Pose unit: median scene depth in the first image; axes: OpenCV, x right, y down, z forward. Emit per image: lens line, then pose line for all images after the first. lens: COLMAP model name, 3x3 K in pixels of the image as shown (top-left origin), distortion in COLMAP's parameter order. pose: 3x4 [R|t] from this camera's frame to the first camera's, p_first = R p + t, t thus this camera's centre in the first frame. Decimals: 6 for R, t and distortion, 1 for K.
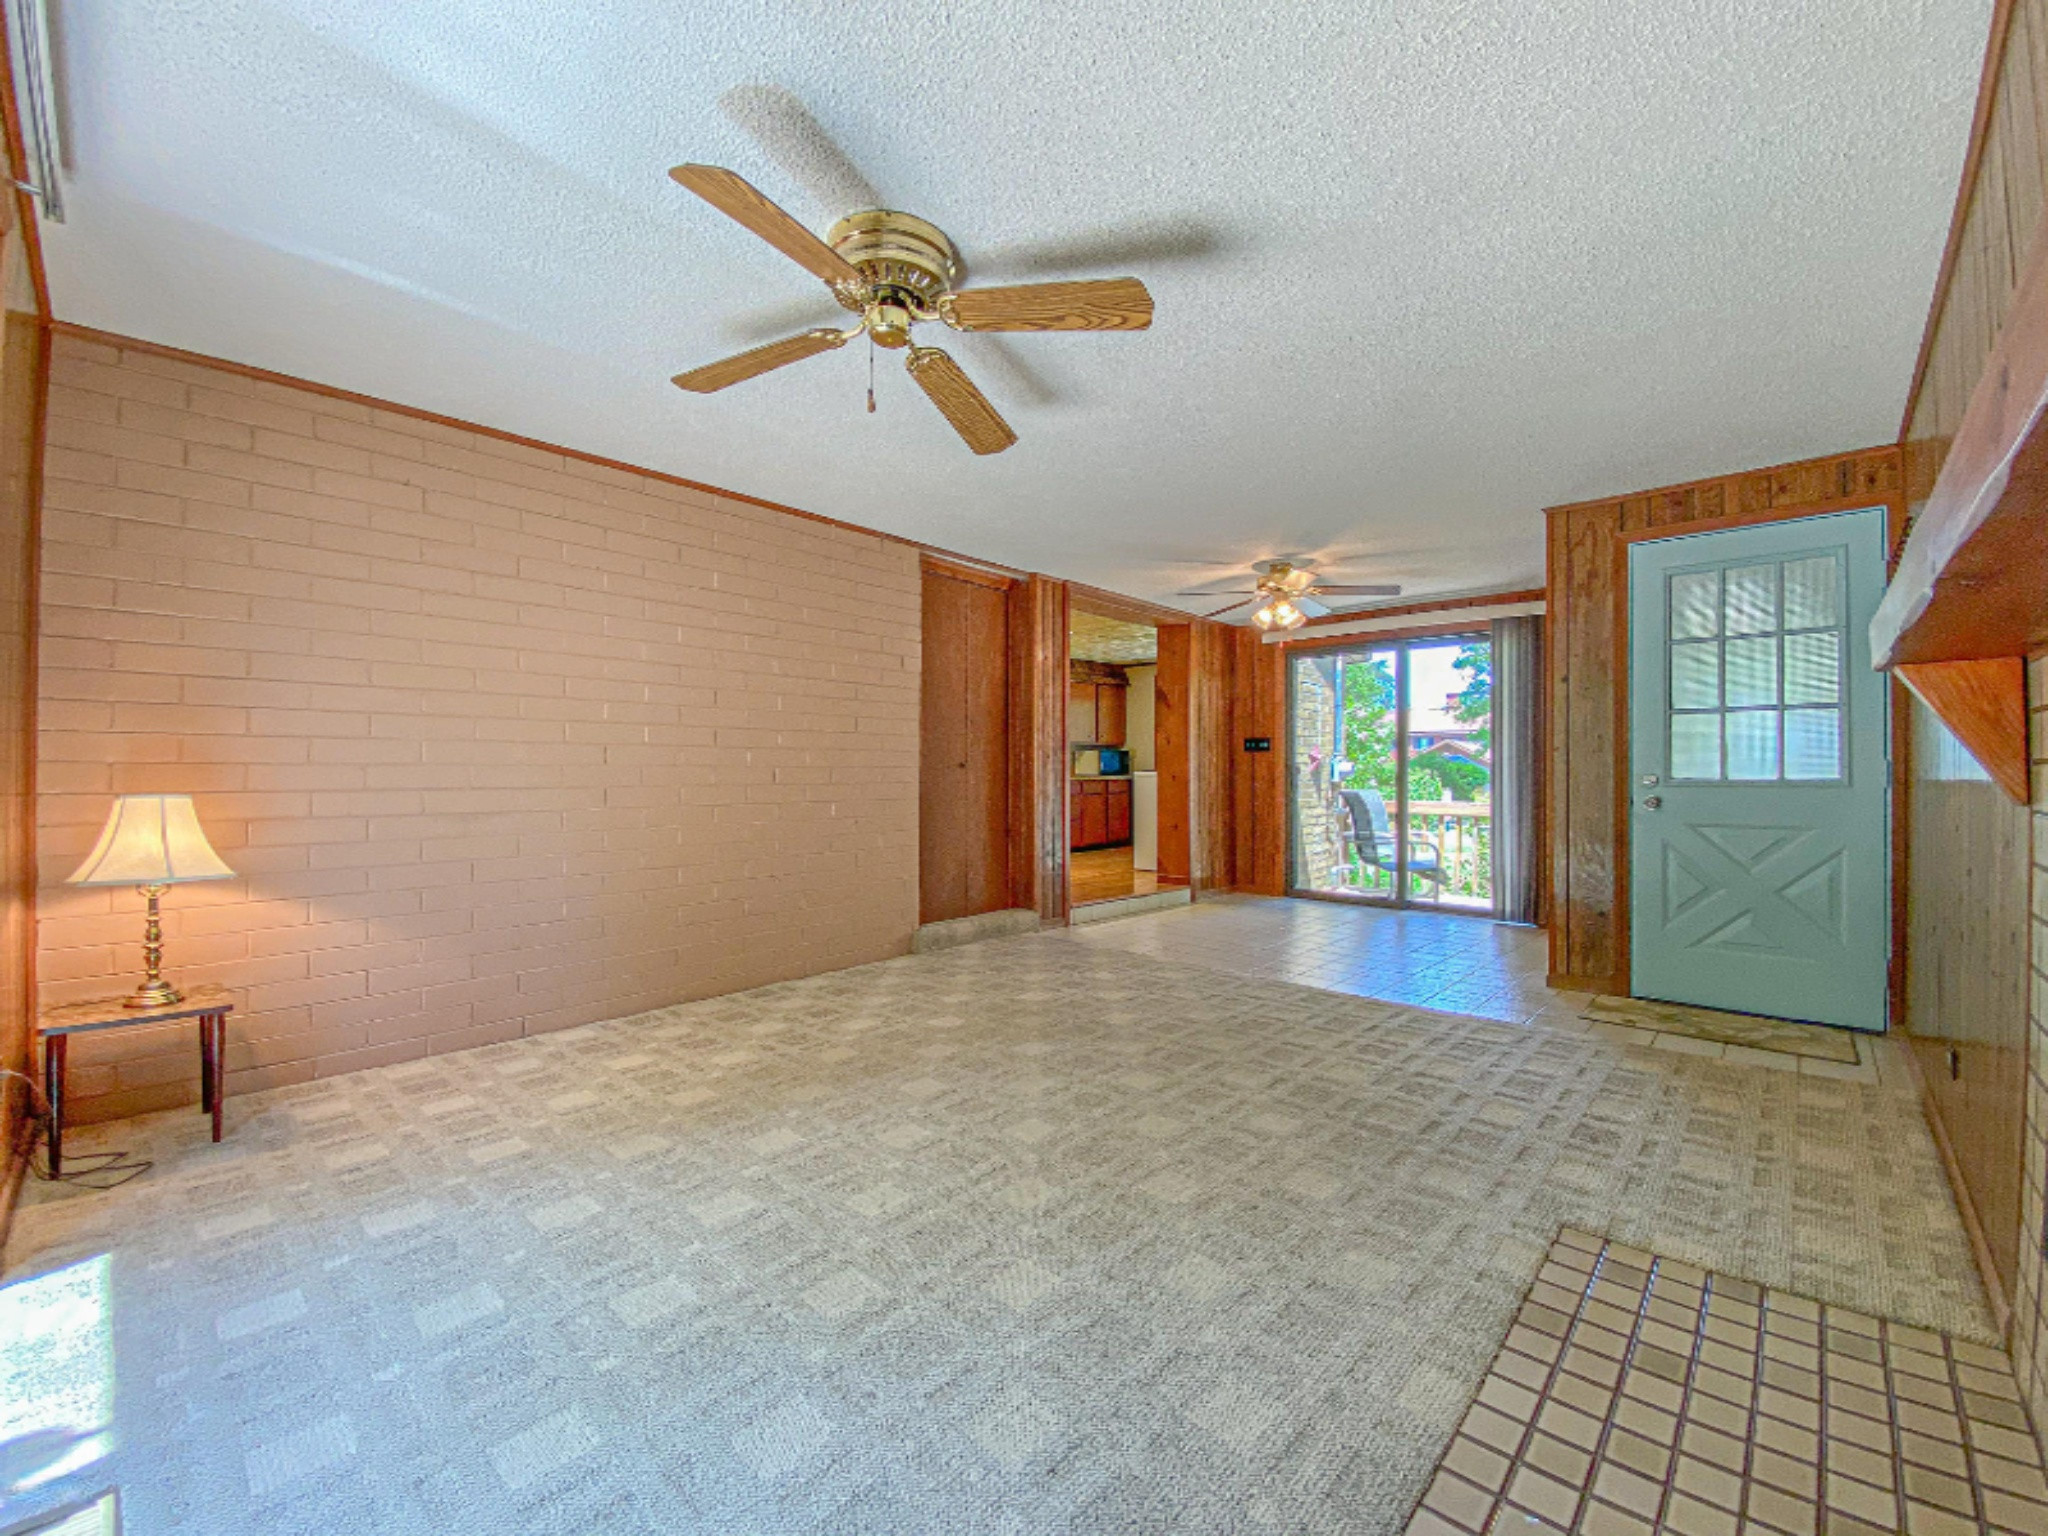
lens RADIAL K [[841.9, 0, 1024.0], [0, 841.9, 768.0], [0, 0, 1]] dist [0.016619, -0.000379]
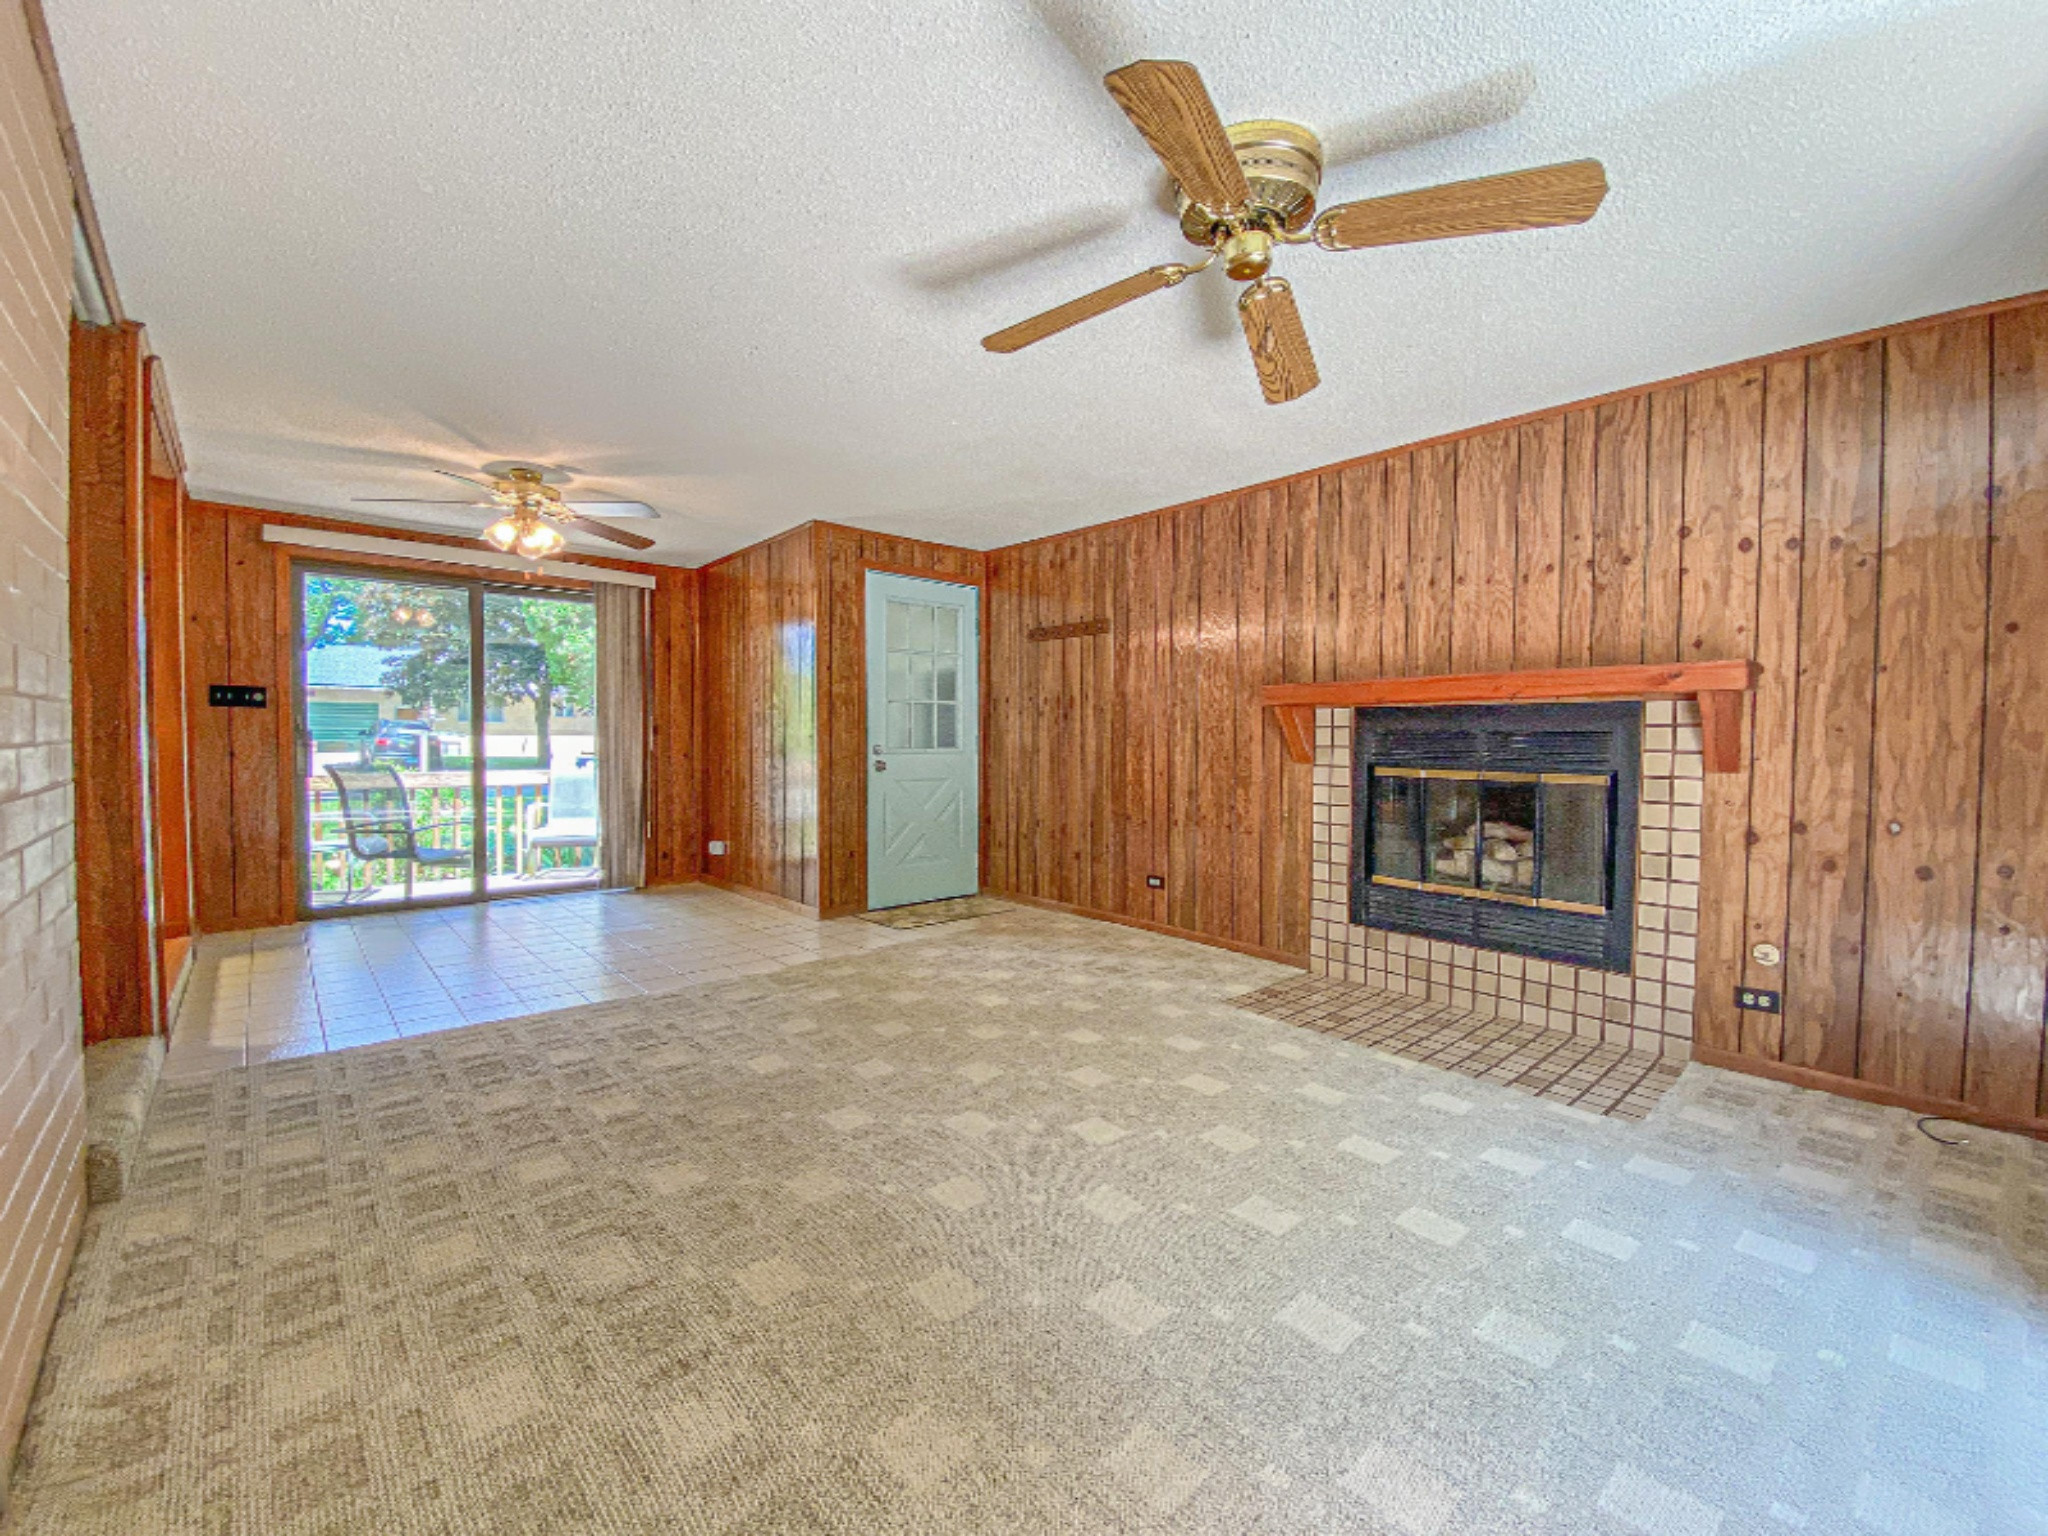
lens RADIAL K [[870.5, 0, 1029.7], [0, 870.5, 762.5], [0, 0, 1]] dist [0.071705, -0.000213]
pose [[0.083470, -0.031692, 0.996006, -0.626117], [-0.011318, 0.999400, 0.032749, -0.013183], [-0.996446, -0.014007, 0.083061, 0.636797]]
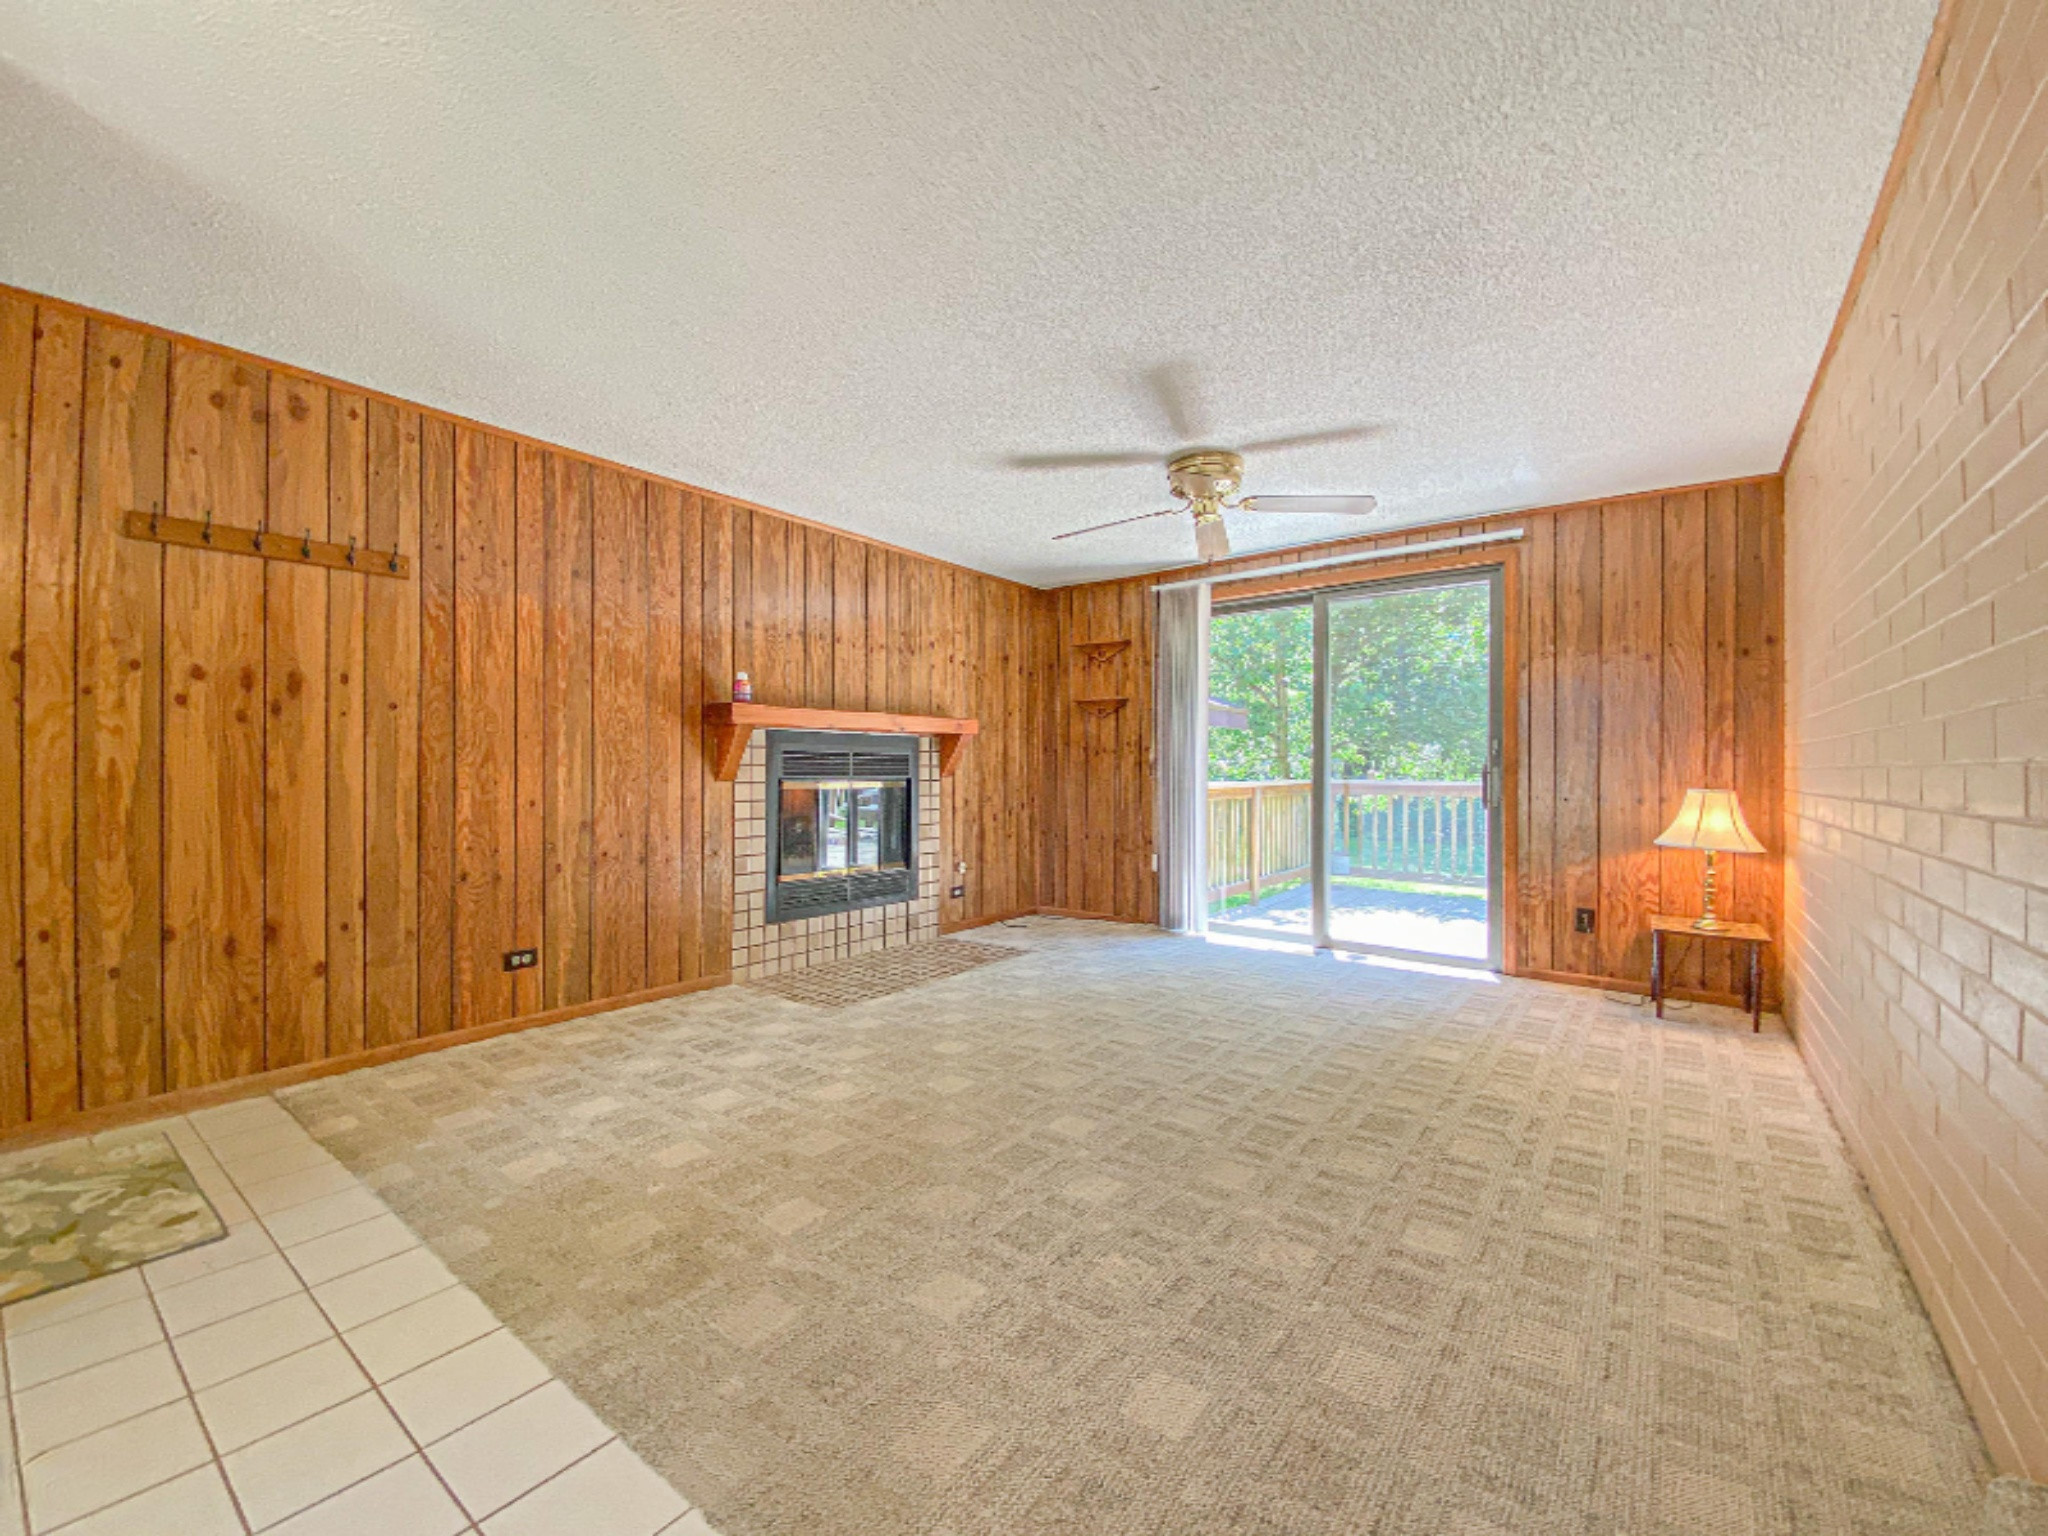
lens RADIAL K [[841.9, 0, 1024.0], [0, 841.9, 768.0], [0, 0, 1]] dist [0.016619, -0.000379]
pose [[-0.992491, -0.004233, -0.122244, 0.228228], [-0.003596, 0.999979, -0.005437, 0.007067], [0.122264, -0.004956, -0.992485, 1.467674]]
